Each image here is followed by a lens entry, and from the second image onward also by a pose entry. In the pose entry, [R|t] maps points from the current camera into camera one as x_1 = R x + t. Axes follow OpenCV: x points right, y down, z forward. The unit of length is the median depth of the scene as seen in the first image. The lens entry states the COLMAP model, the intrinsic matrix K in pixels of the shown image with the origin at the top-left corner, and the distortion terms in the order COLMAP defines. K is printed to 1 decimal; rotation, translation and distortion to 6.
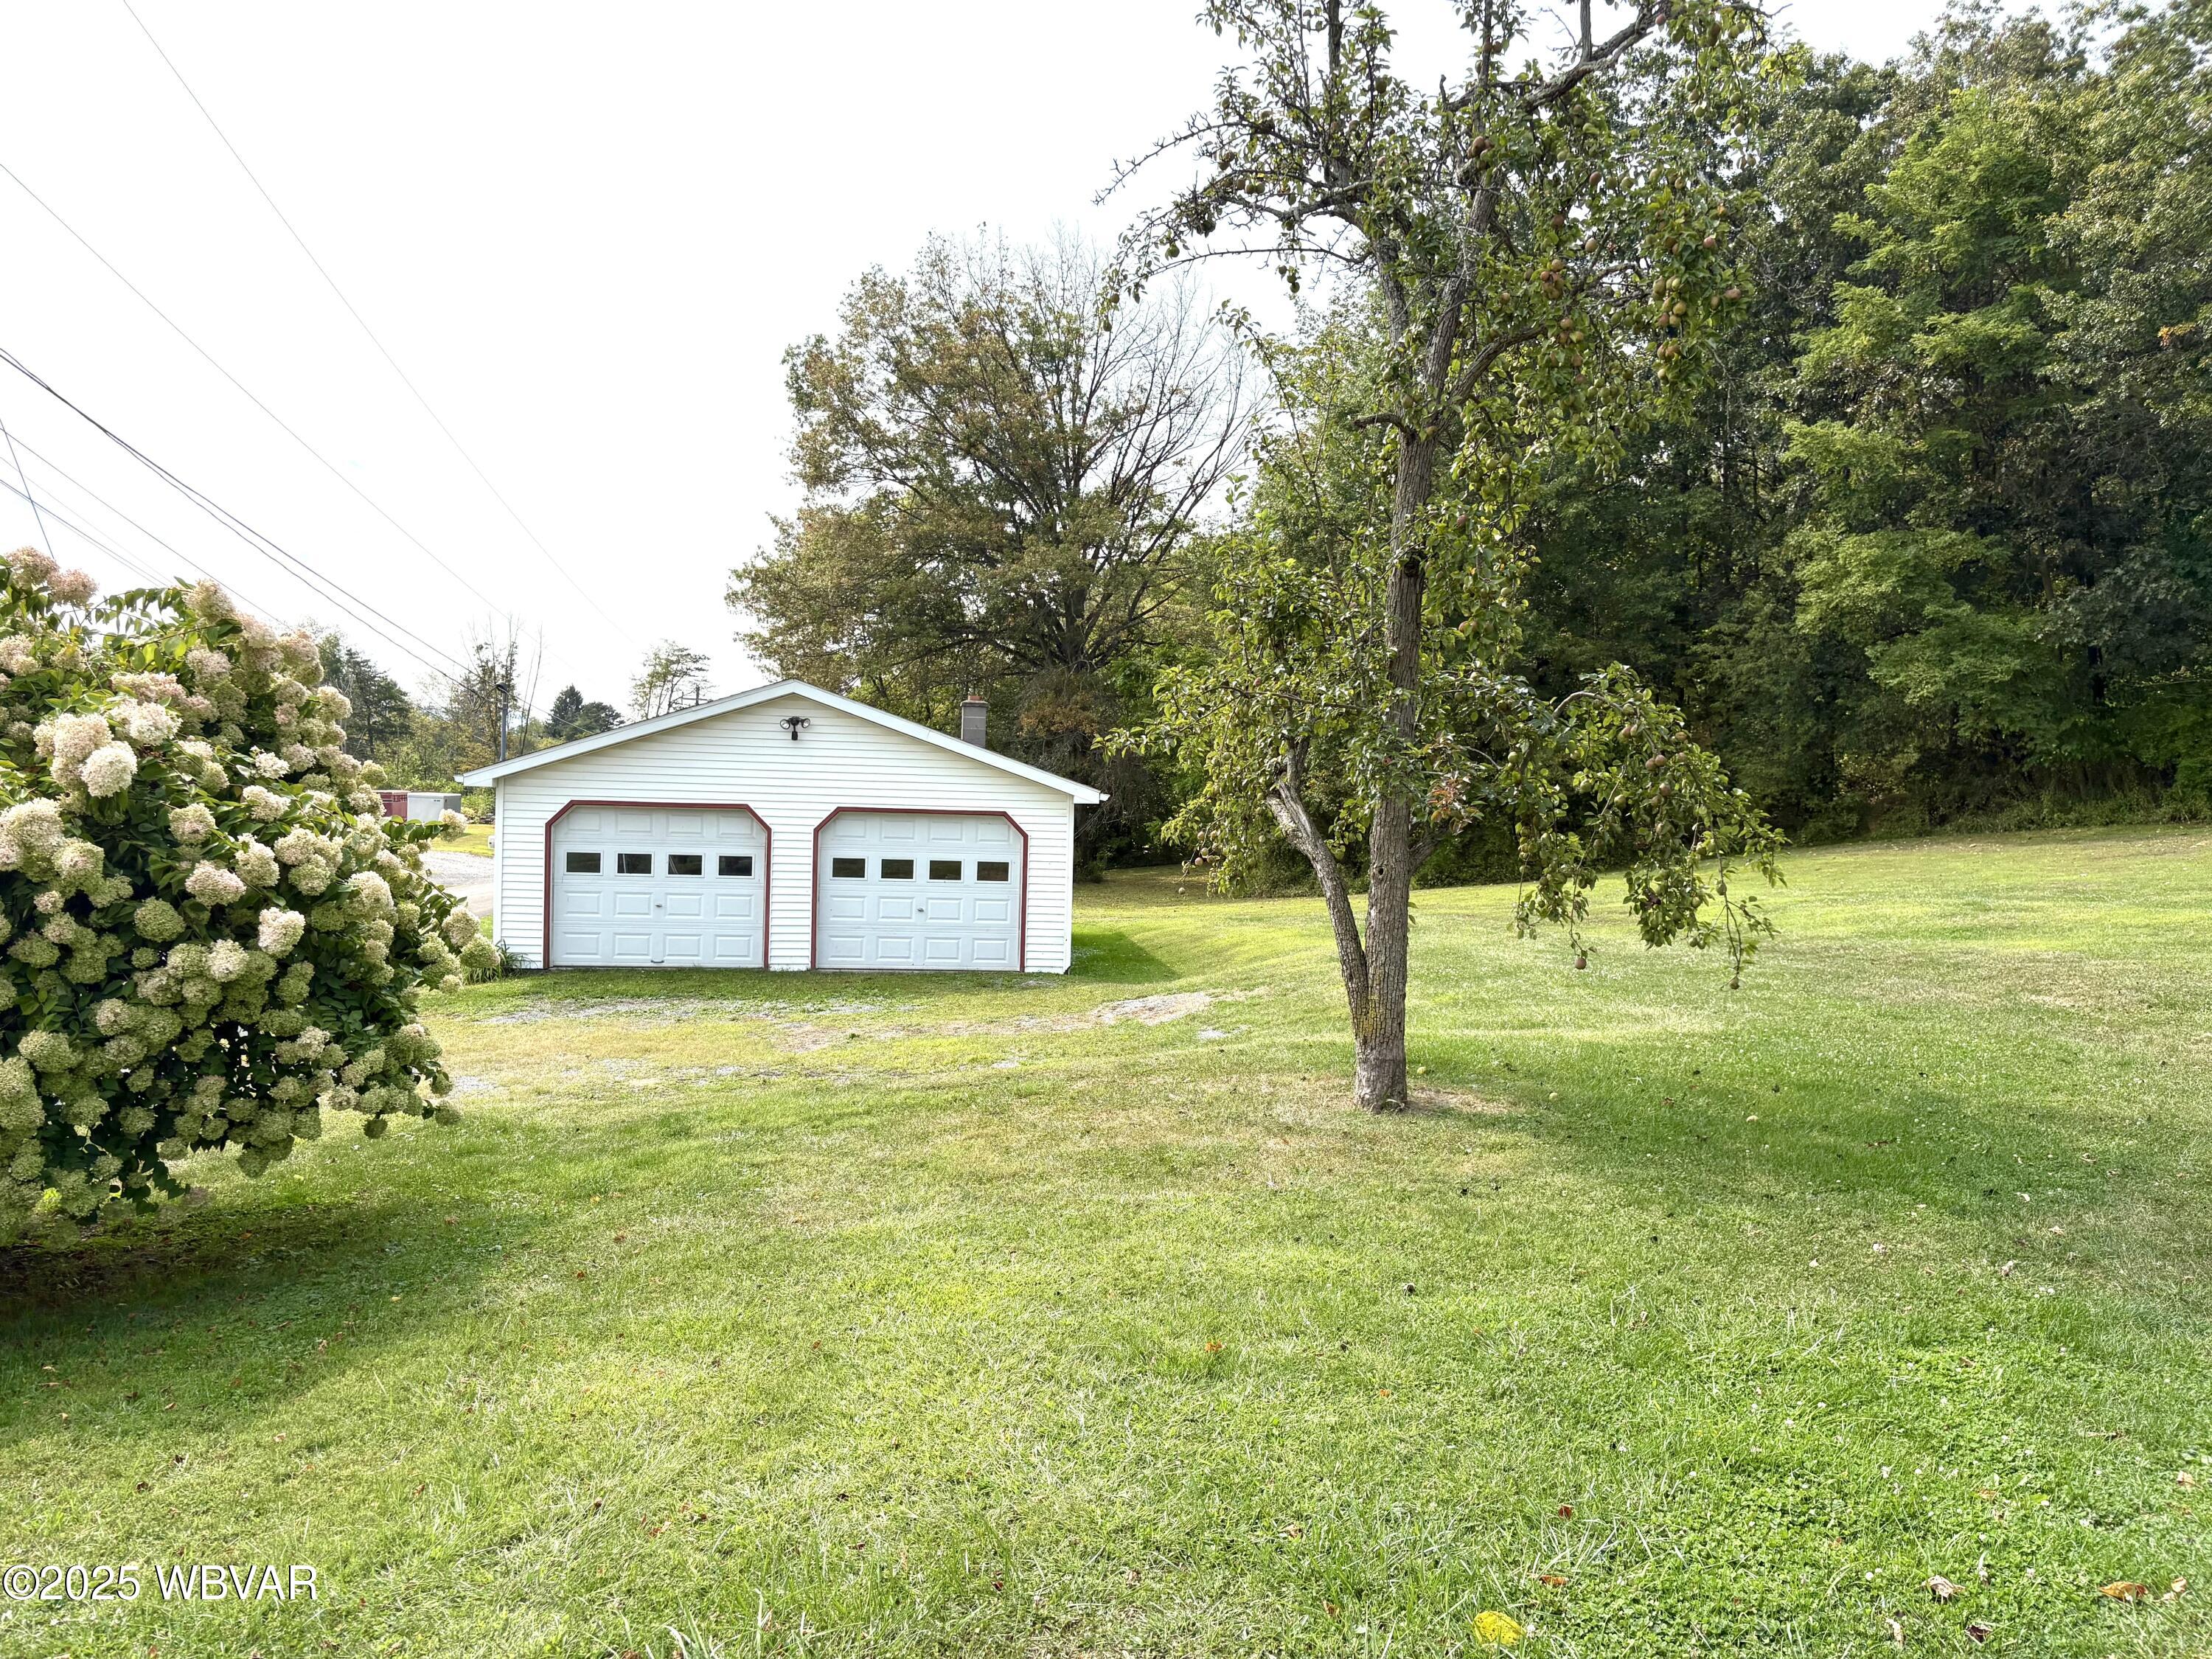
lens RADIAL K [[1696.1, 0, 1111.4], [0, 1696.1, 832.0], [0, 0, 1]] dist [0.029555, -0.055624]
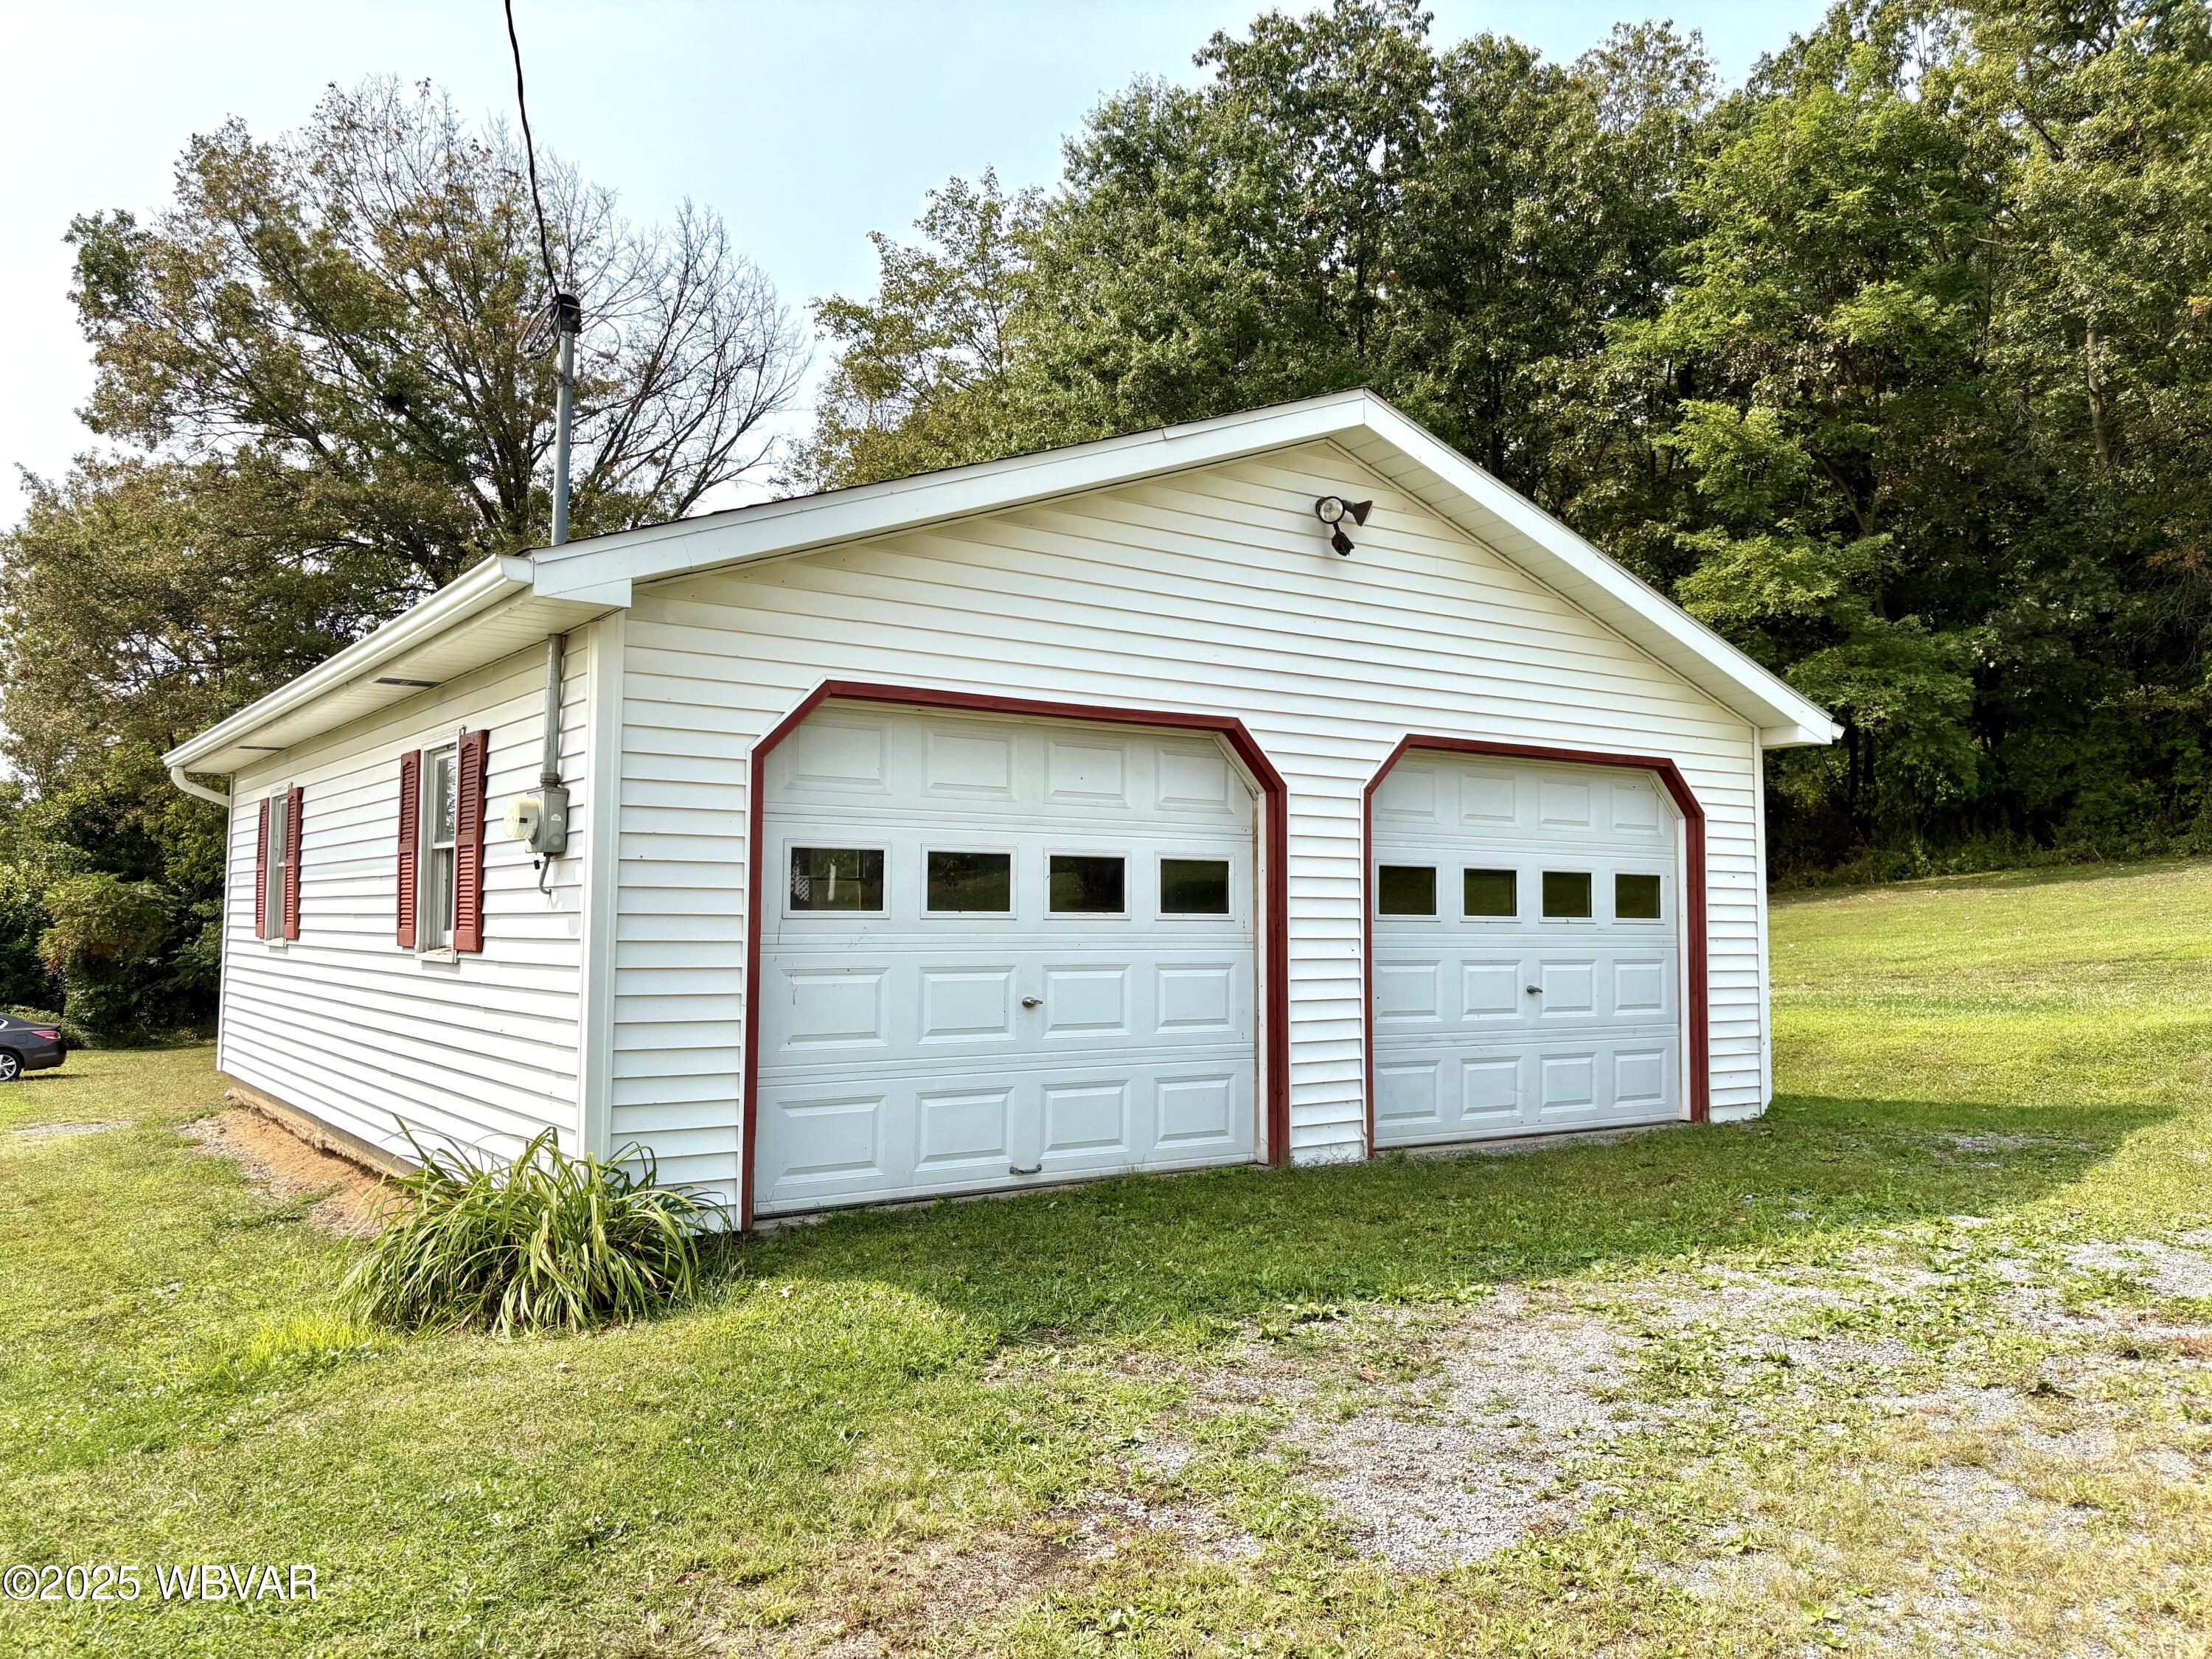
lens RADIAL K [[1696.1, 0, 1100.4], [0, 1696.1, 822.2], [0, 0, 1]] dist [0.029555, -0.055624]
pose [[0.876396, 0.002648, 0.481584, -0.415777], [0.039549, 0.996212, -0.077450, 0.033492], [-0.479965, 0.086923, 0.872971, 0.687785]]
